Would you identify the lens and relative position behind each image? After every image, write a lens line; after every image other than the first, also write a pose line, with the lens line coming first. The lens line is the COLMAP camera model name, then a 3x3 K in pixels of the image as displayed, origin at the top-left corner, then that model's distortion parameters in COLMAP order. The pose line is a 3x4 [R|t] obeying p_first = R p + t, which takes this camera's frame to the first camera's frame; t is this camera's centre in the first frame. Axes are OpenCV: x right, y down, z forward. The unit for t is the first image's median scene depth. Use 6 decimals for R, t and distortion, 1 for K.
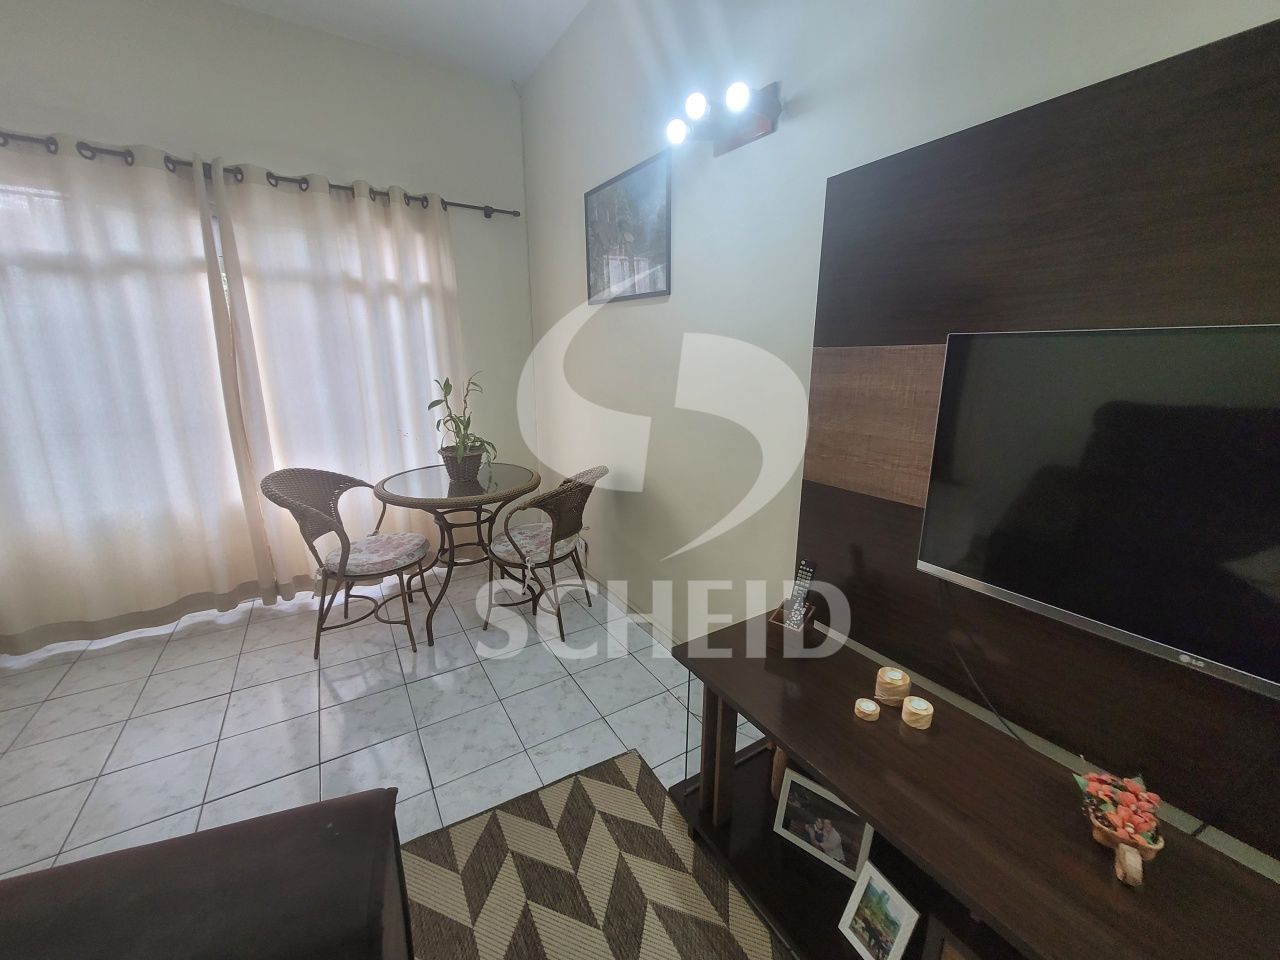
lens RADIAL K [[504.0, 0, 640.0], [0, 504.0, 480.0], [0, 0, 1]] dist [0.001102, 0.000063]
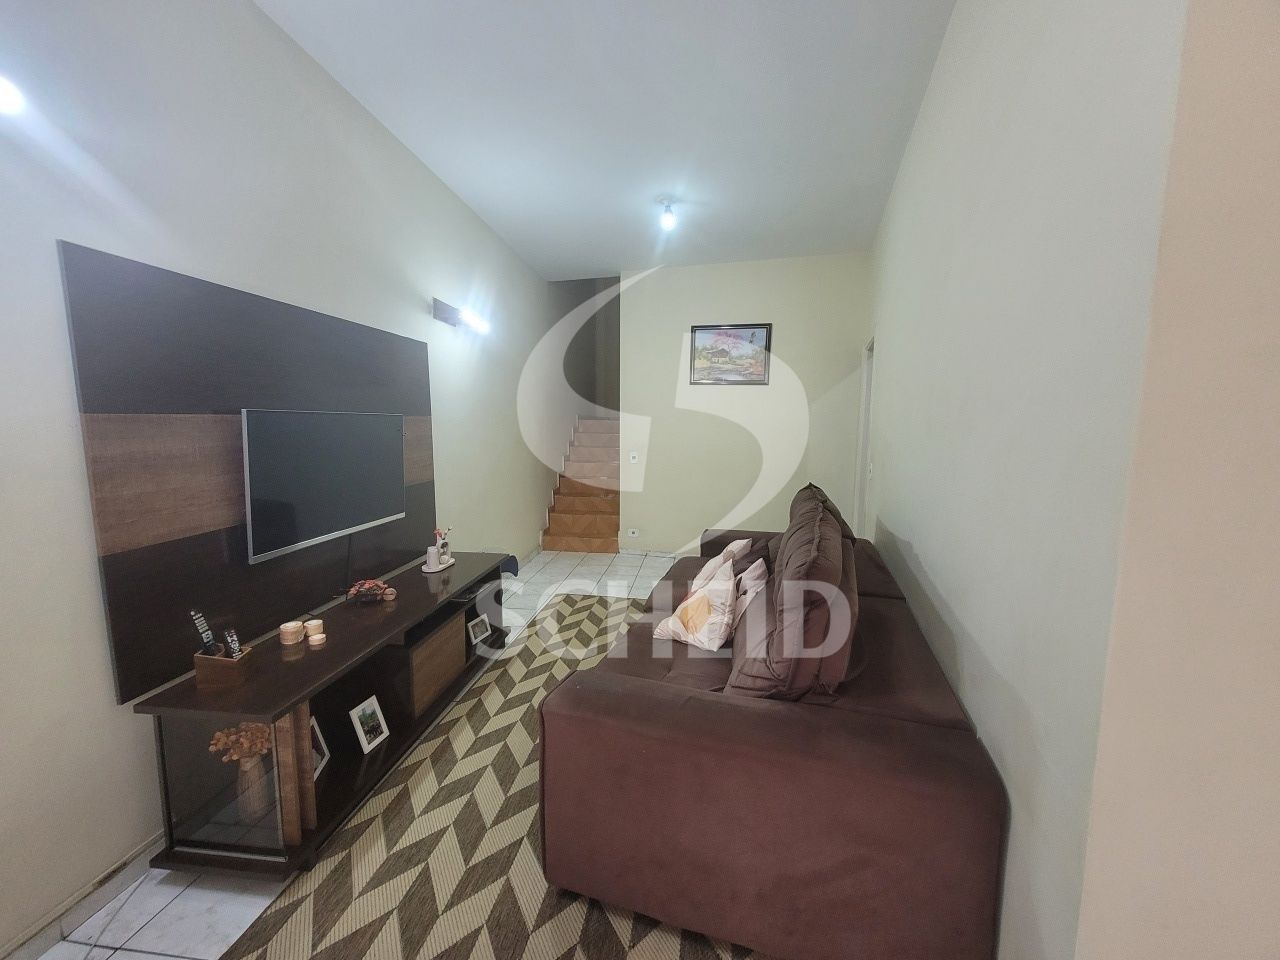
lens RADIAL K [[504.0, 0, 640.0], [0, 504.0, 480.0], [0, 0, 1]] dist [0.001102, 0.000063]
pose [[-0.776106, -0.076290, 0.625971, -1.117257], [0.148125, 0.942827, 0.298558, -0.295092], [-0.612959, 0.324435, -0.720433, 1.165902]]
